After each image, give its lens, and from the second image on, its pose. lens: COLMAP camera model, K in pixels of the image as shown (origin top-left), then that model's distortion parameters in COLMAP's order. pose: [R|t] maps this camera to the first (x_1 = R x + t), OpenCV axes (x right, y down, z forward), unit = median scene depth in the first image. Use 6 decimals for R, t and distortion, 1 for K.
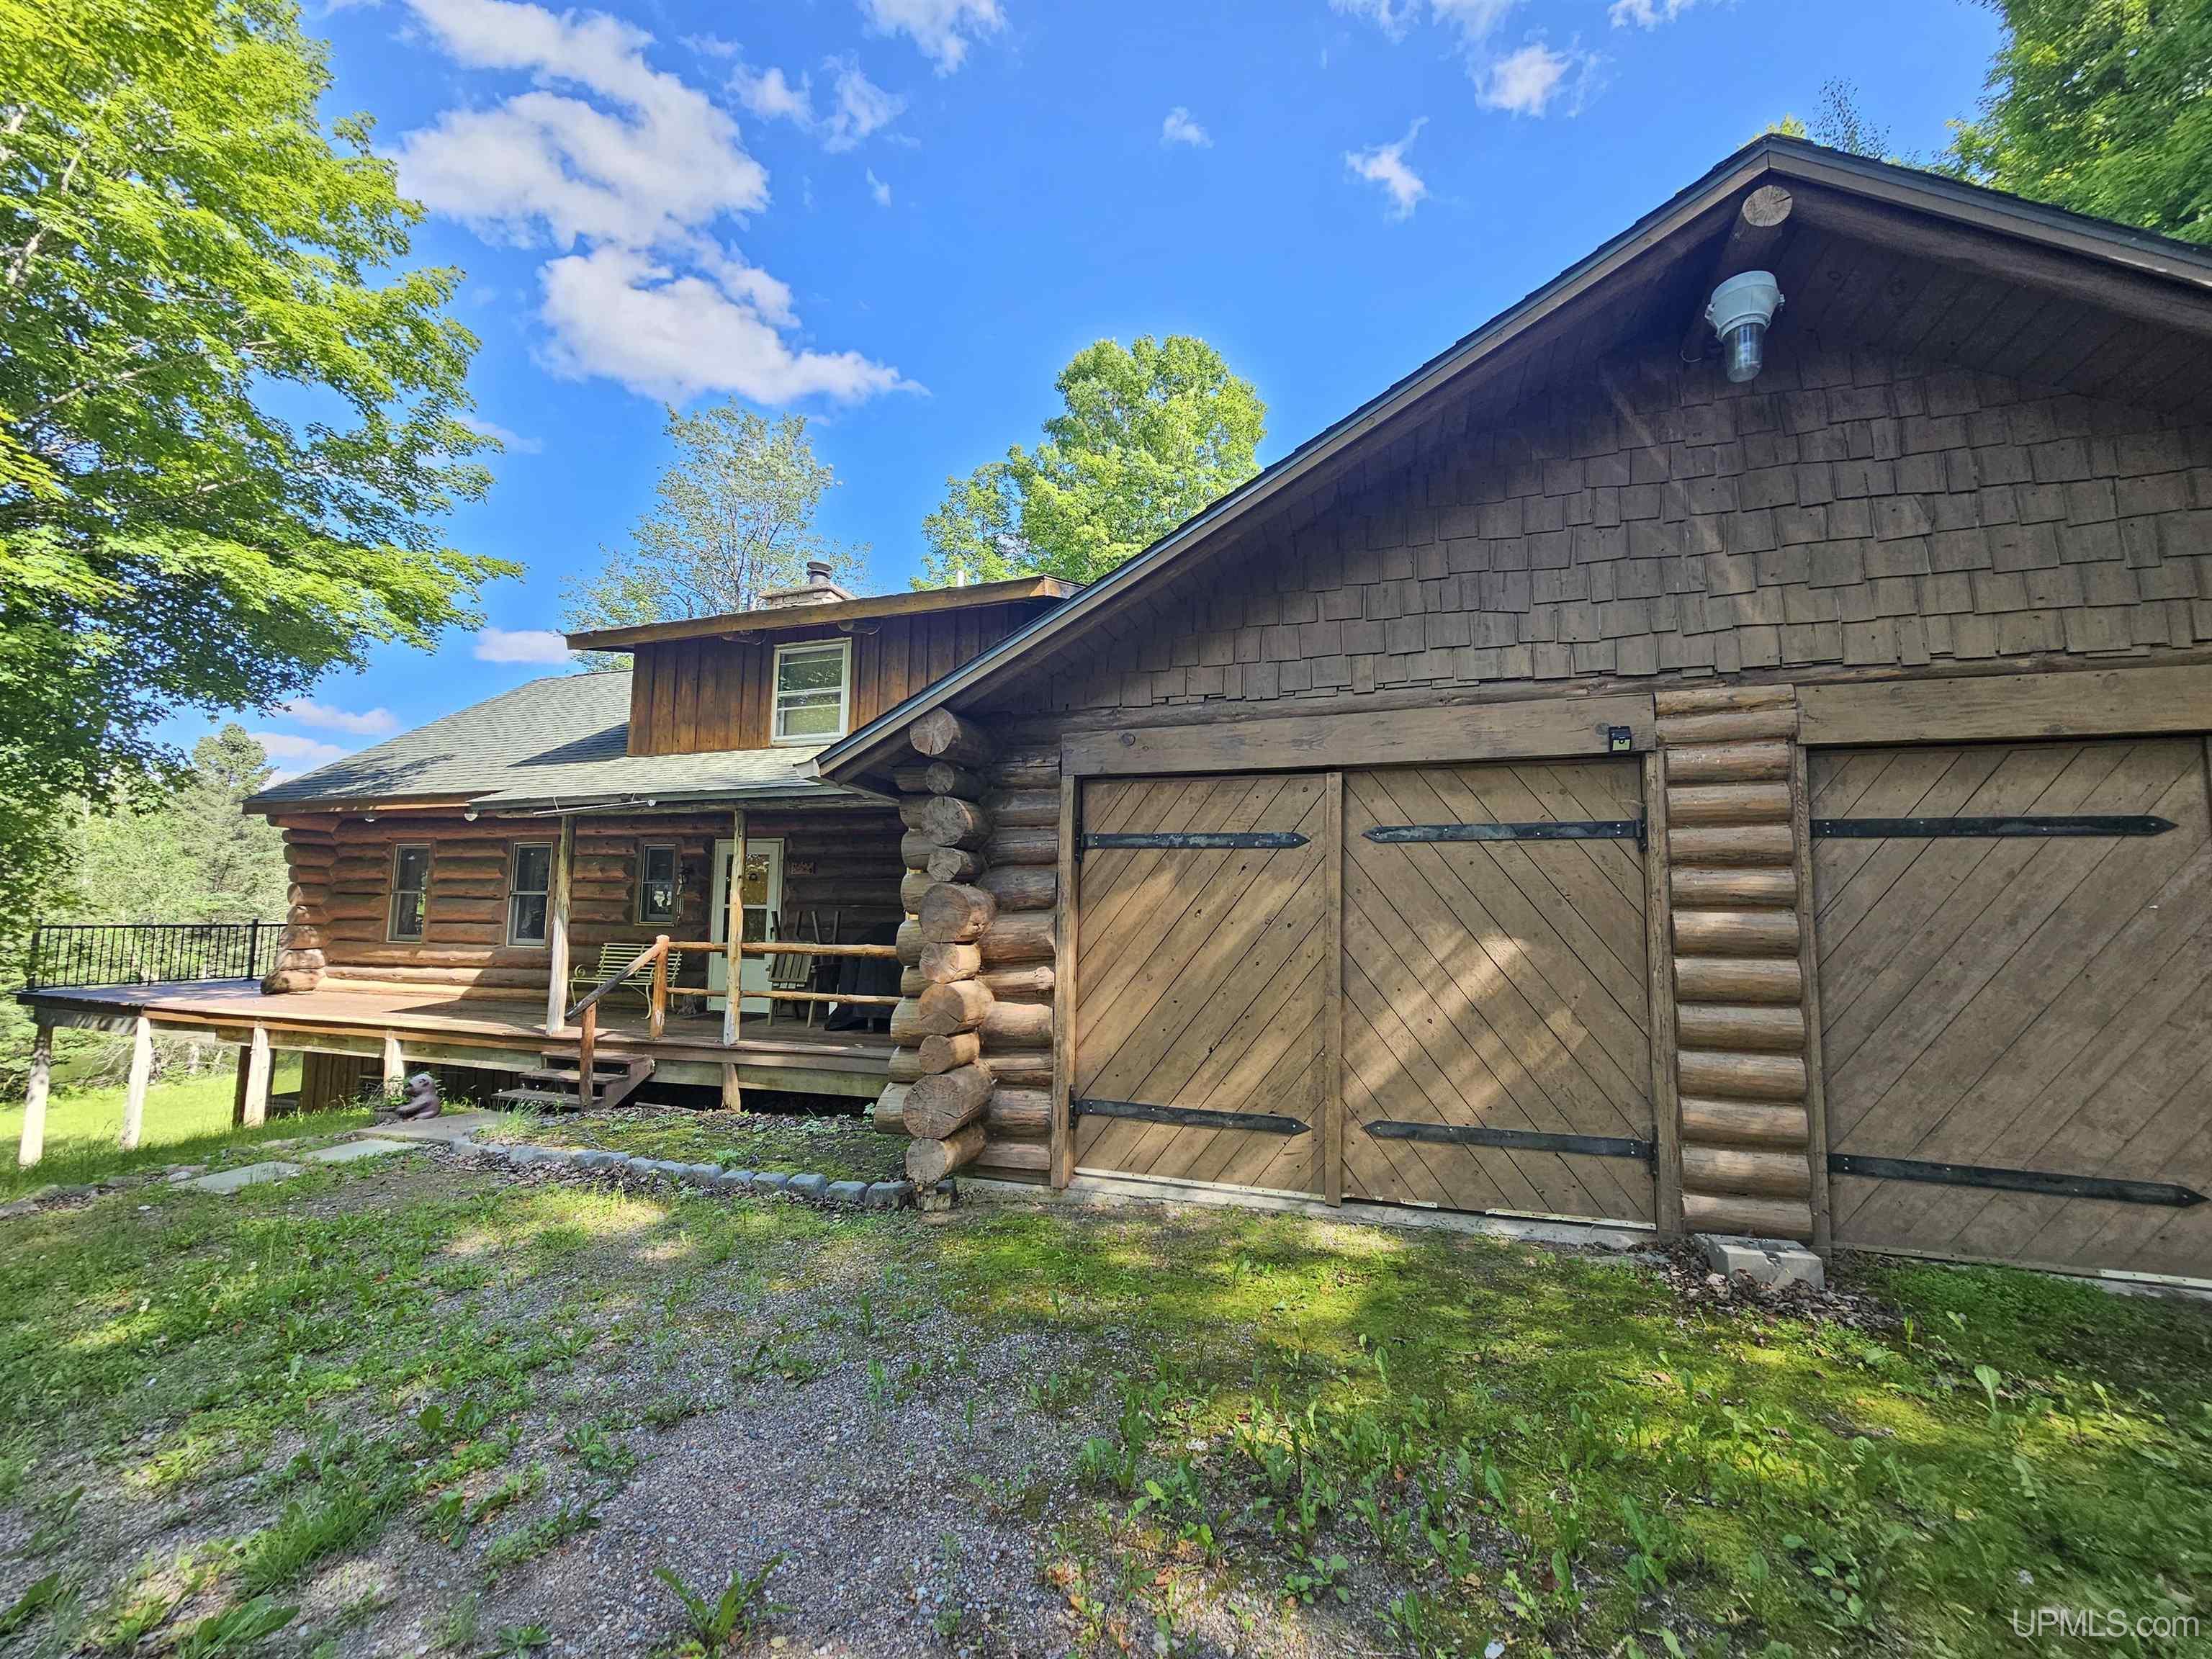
lens RADIAL K [[1041.5, 0, 1106.0], [0, 1041.5, 829.5], [0, 0, 1]] dist [-0.002726, 0.000463]
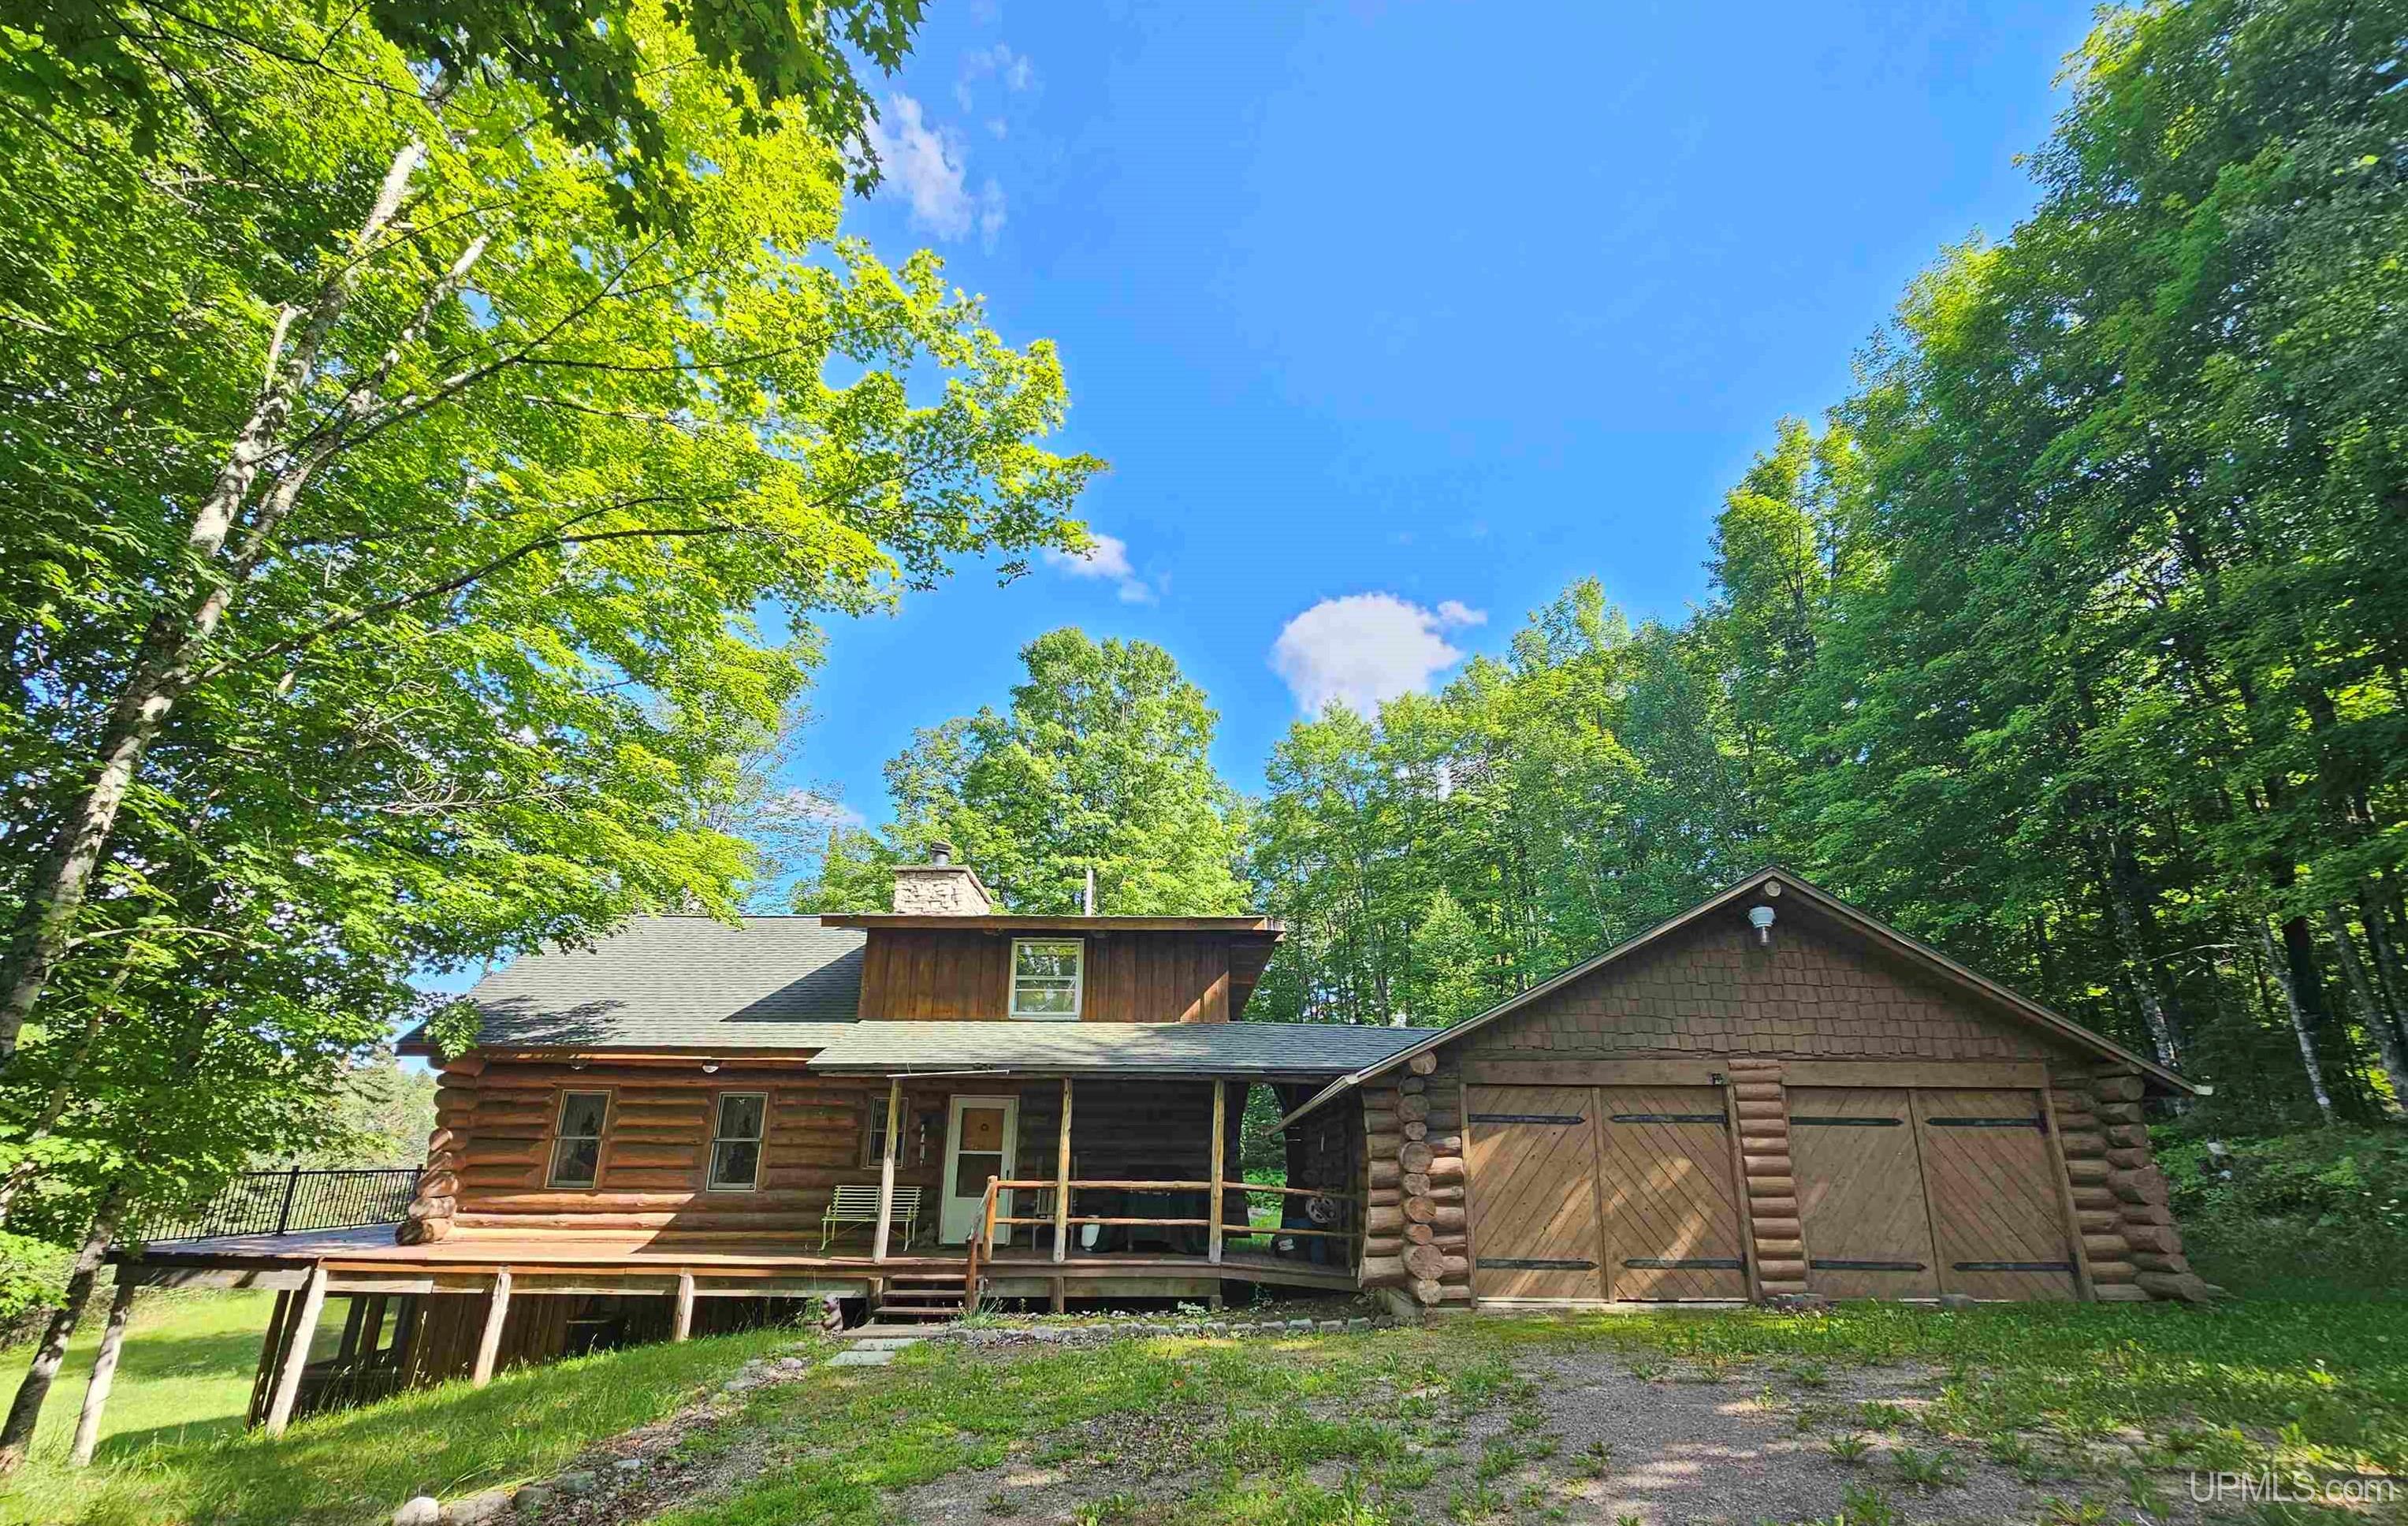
lens RADIAL K [[1240.9, 0, 1204.0], [0, 1240.9, 763.0], [0, 0, 1]] dist [0.003165, -0.013331]
pose [[0.931039, 0.108345, 0.348465, -1.436520], [-0.027088, 0.972793, -0.230087, -0.092644], [-0.363913, 0.204781, 0.908643, -1.111562]]
